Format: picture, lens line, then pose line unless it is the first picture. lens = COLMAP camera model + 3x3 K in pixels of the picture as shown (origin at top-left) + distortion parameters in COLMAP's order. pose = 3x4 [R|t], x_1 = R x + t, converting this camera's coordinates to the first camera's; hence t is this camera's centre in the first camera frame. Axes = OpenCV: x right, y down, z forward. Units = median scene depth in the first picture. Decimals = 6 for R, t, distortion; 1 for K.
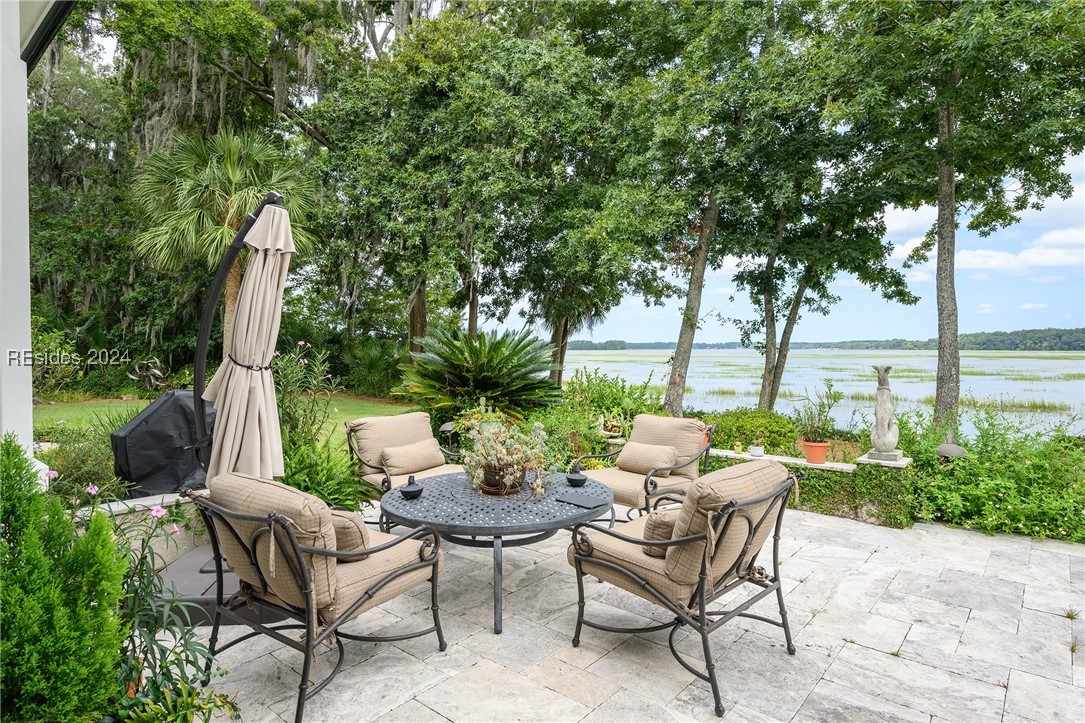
lens RADIAL K [[608.8, 0, 544.6], [0, 608.8, 360.7], [0, 0, 1]] dist [-0.006848, -0.001071]
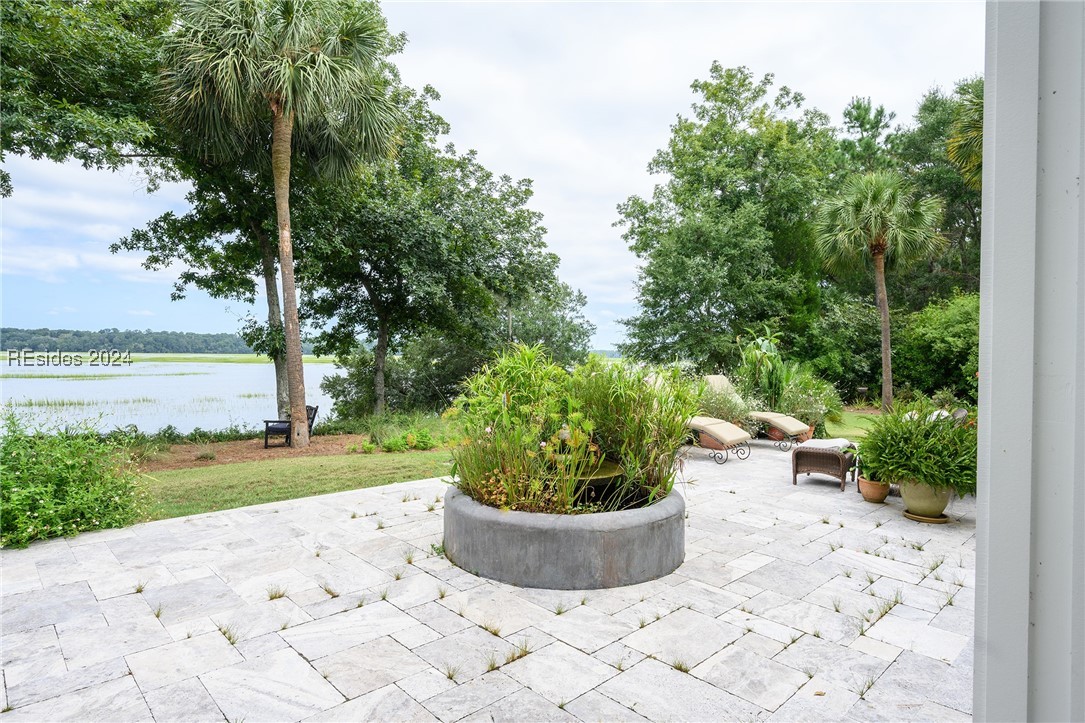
lens RADIAL K [[608.8, 0, 545.1], [0, 608.8, 359.3], [0, 0, 1]] dist [-0.006848, -0.001071]
pose [[0.106159, -0.013472, 0.994258, -0.143271], [0.016186, 0.999799, 0.011819, -0.003232], [-0.994217, 0.014839, 0.106356, 0.124135]]
